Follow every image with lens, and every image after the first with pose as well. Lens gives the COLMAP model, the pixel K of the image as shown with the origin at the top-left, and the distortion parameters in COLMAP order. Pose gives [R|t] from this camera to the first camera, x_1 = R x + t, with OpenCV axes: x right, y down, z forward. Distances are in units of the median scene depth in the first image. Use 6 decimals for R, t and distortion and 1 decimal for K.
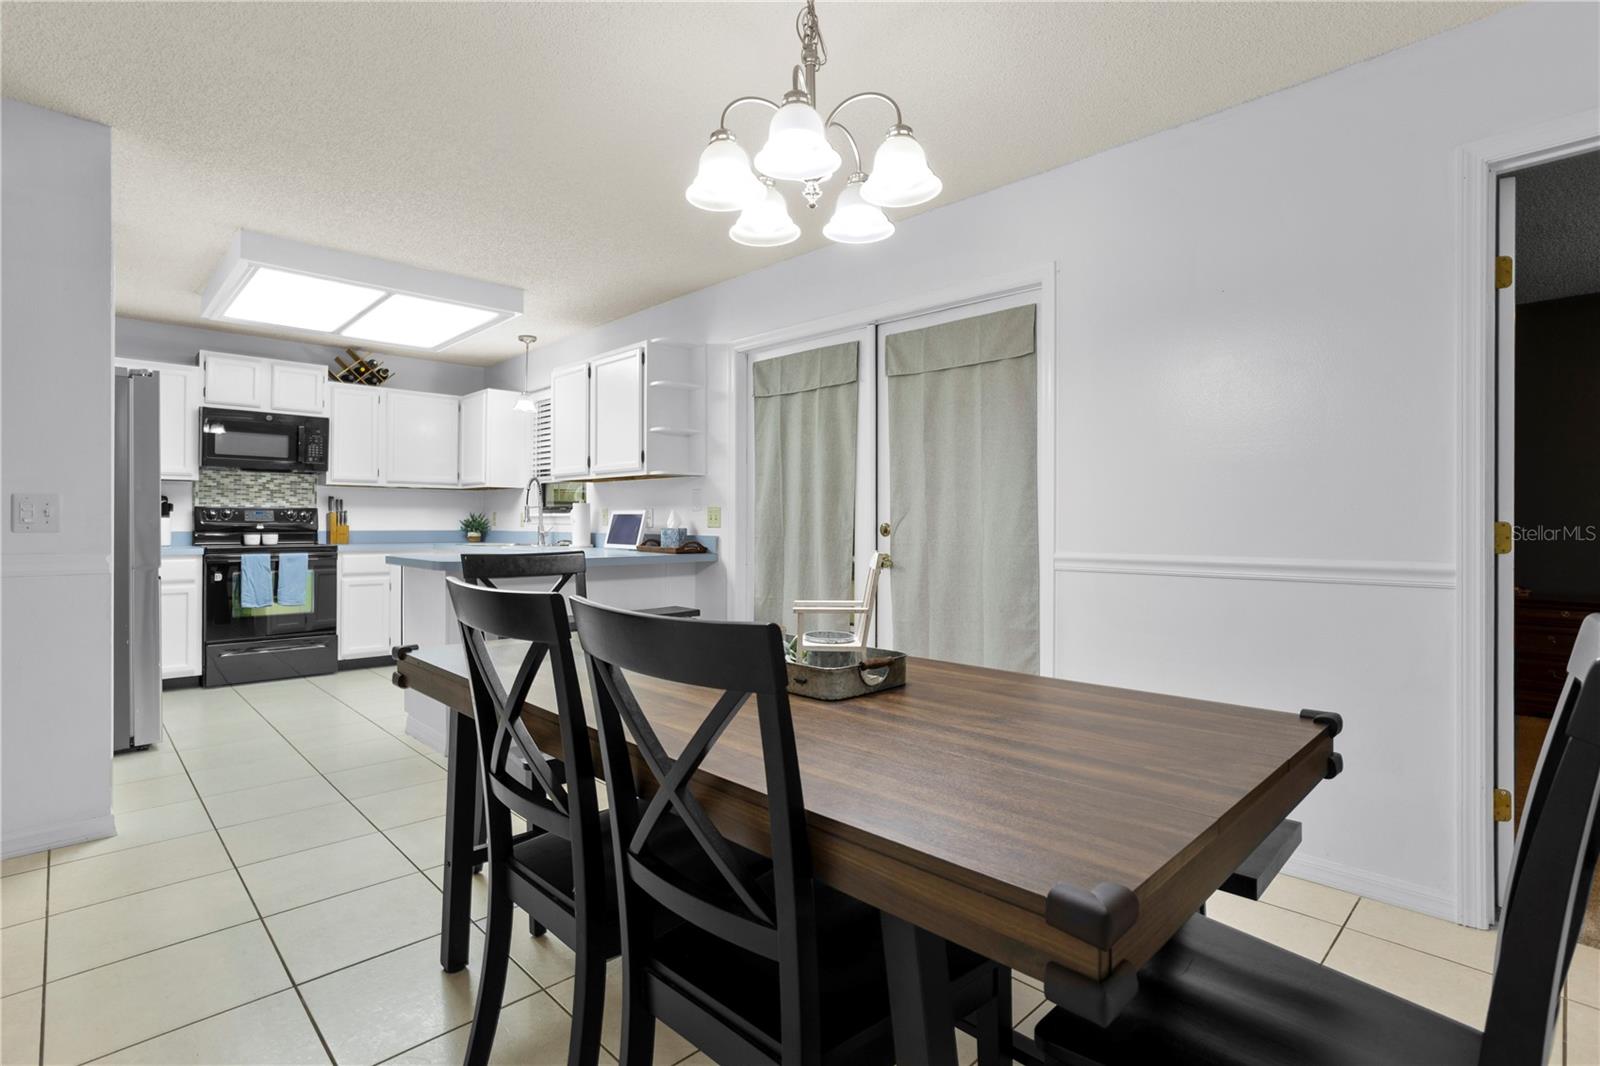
lens RADIAL K [[776.6, 0, 795.2], [0, 776.6, 521.2], [0, 0, 1]] dist [-0.030507, 0.009356]
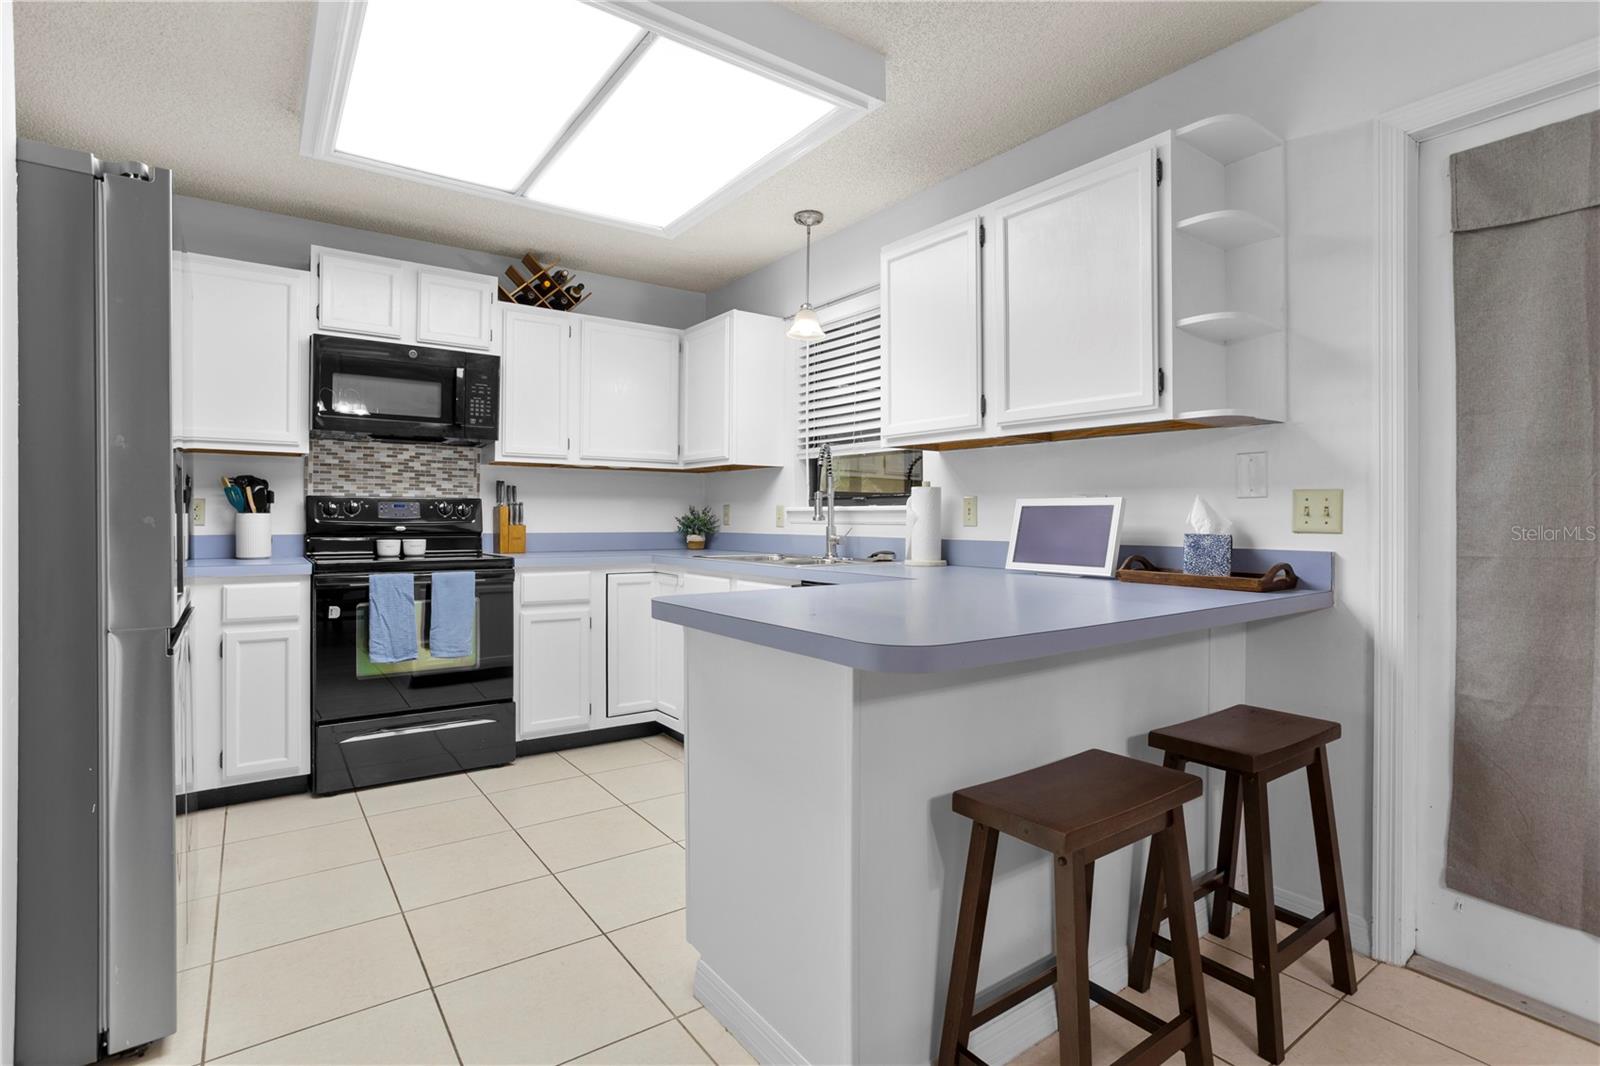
lens RADIAL K [[776.6, 0, 789.2], [0, 776.6, 518.2], [0, 0, 1]] dist [-0.030507, 0.009356]
pose [[0.989153, 0.000047, -0.146891, -0.283427], [0.000042, 1.000000, 0.000598, -0.000957], [0.146891, -0.000598, 0.989153, 0.413058]]
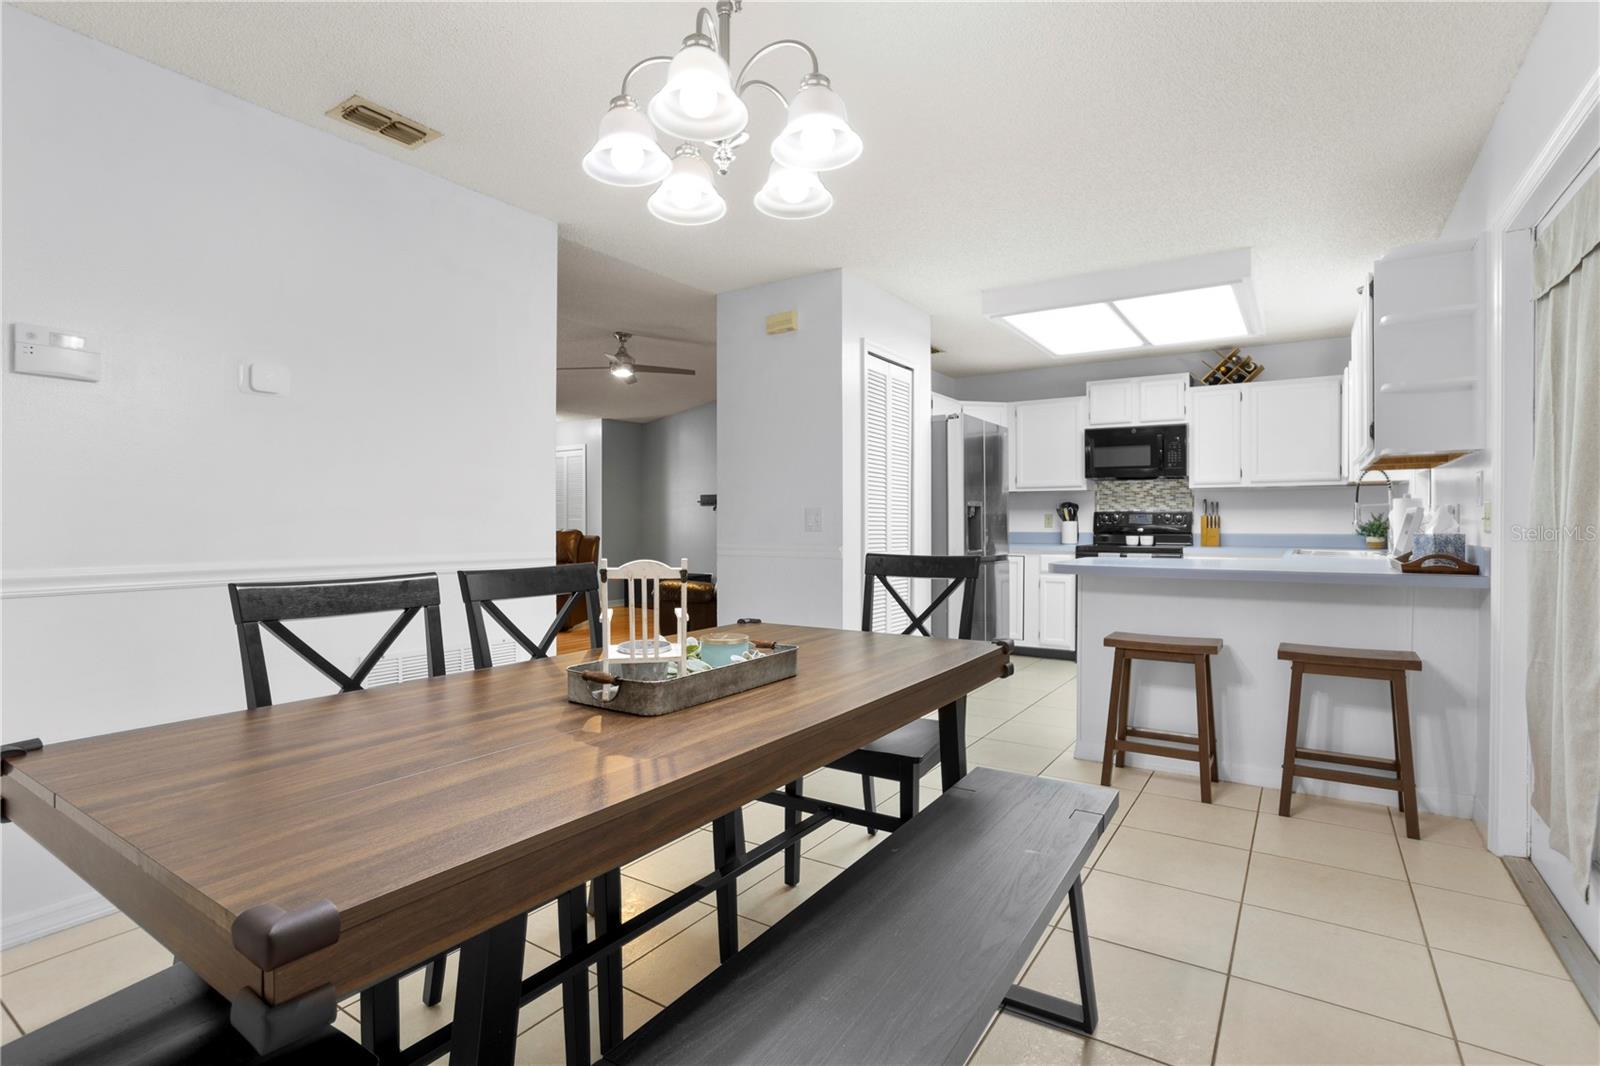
lens RADIAL K [[776.6, 0, 806.7], [0, 776.6, 527.0], [0, 0, 1]] dist [-0.030507, 0.009356]
pose [[0.220999, 0.002511, -0.975271, 0.293004], [0.002030, 0.999993, 0.003034, -0.000287], [0.975272, -0.002651, 0.220992, 0.284848]]
